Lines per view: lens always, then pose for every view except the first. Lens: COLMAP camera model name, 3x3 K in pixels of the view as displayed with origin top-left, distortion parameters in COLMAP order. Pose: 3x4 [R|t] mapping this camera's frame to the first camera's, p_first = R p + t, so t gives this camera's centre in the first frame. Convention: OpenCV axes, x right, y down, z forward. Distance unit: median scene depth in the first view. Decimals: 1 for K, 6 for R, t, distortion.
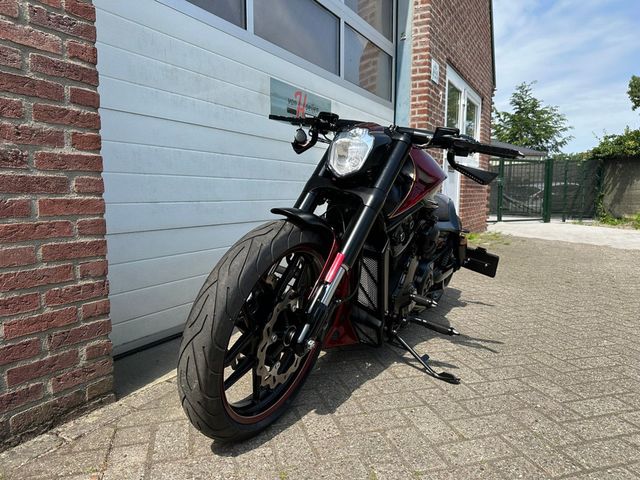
lens RADIAL K [[457.0, 0, 323.0], [0, 457.0, 245.5], [0, 0, 1]] dist [0.017243, -0.027867]
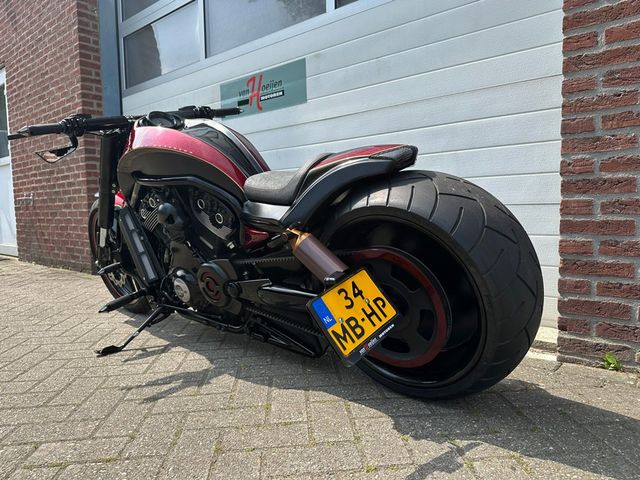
lens RADIAL K [[457.0, 0, 318.2], [0, 457.0, 244.0], [0, 0, 1]] dist [0.017243, -0.027867]
pose [[-0.215634, 0.082982, -0.972942, 0.708236], [-0.094432, 0.989940, 0.105361, -0.087188], [0.971897, 0.114596, -0.205629, 1.108362]]
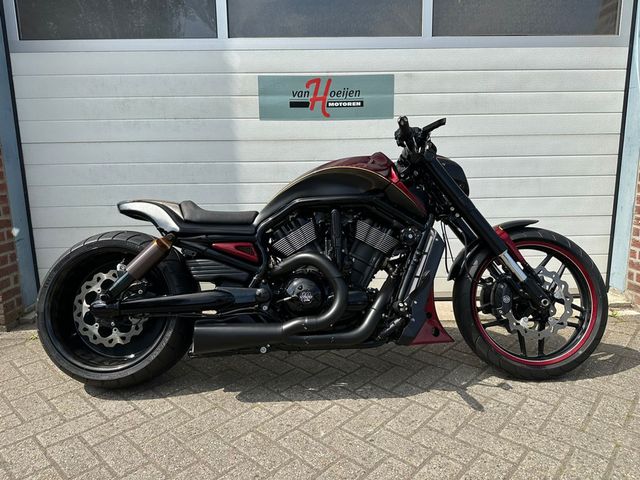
lens RADIAL K [[457.0, 0, 316.5], [0, 457.0, 241.7], [0, 0, 1]] dist [0.017243, -0.027867]
pose [[0.509984, 0.148535, -0.847262, 0.593922], [-0.085286, 0.988856, 0.122023, -0.111474], [0.855945, 0.010030, 0.516969, 0.448575]]
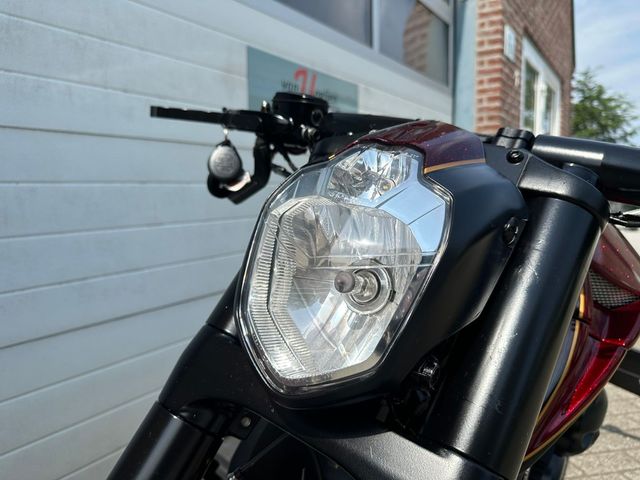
lens RADIAL K [[457.0, 0, 320.2], [0, 457.0, 239.5], [0, 0, 1]] dist [0.017243, -0.027867]
pose [[0.994430, -0.000522, -0.105397, 0.030007], [0.000115, 0.999993, -0.003860, -0.084950], [0.105398, 0.003826, 0.994423, 0.311900]]
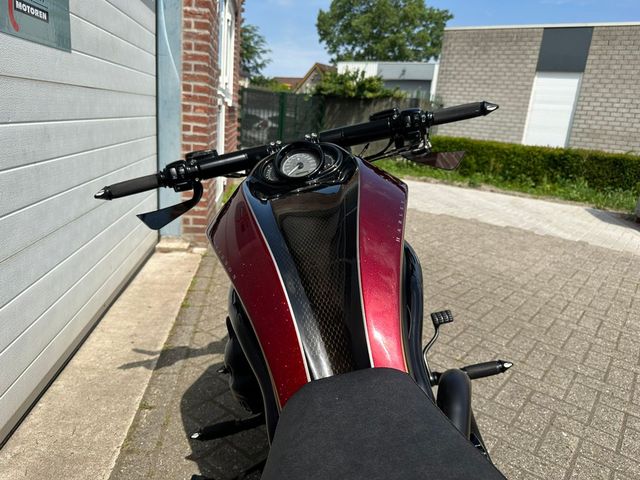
lens RADIAL K [[457.0, 0, 316.7], [0, 457.0, 238.1], [0, 0, 1]] dist [0.017243, -0.027867]
pose [[0.811727, -0.081485, 0.578324, -0.062813], [-0.020157, 0.985721, 0.167178, -0.126427], [-0.583689, -0.147360, 0.798494, 0.400802]]
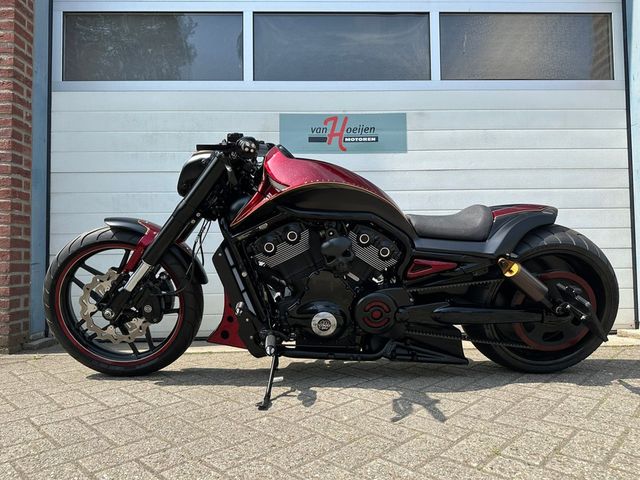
lens RADIAL K [[457.0, 0, 321.5], [0, 457.0, 239.6], [0, 0, 1]] dist [0.017243, -0.027867]
pose [[0.499600, -0.044156, -0.865130, 0.591063], [-0.090493, 0.990575, -0.102817, 0.006185], [0.861517, 0.129656, 0.490895, 0.449984]]
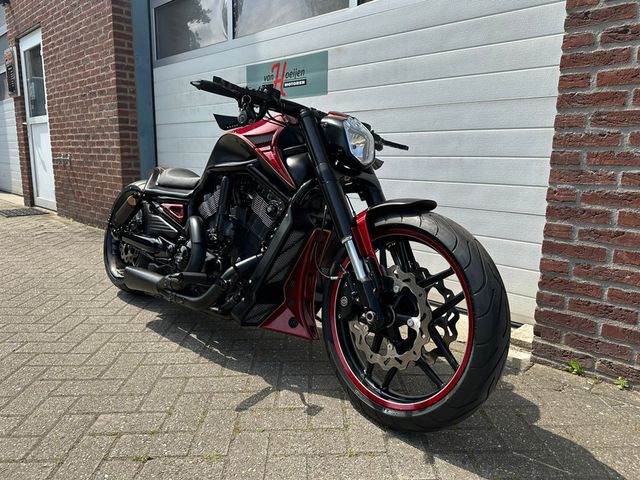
lens RADIAL K [[457.0, 0, 318.7], [0, 457.0, 238.8], [0, 0, 1]] dist [0.017243, -0.027867]
pose [[-0.267903, 0.172332, -0.947908, 0.755296], [-0.127522, 0.968873, 0.212185, -0.154806], [0.954969, 0.177724, -0.237588, 1.125846]]
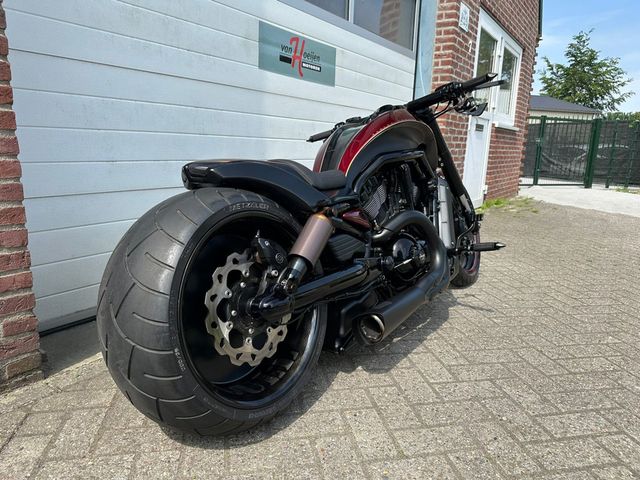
lens RADIAL K [[457.0, 0, 324.3], [0, 457.0, 245.6], [0, 0, 1]] dist [0.017243, -0.027867]
pose [[0.996242, 0.048065, -0.072053, 0.071119], [-0.040512, 0.993872, 0.102848, -0.020744], [0.076555, -0.099543, 0.992084, 0.057815]]
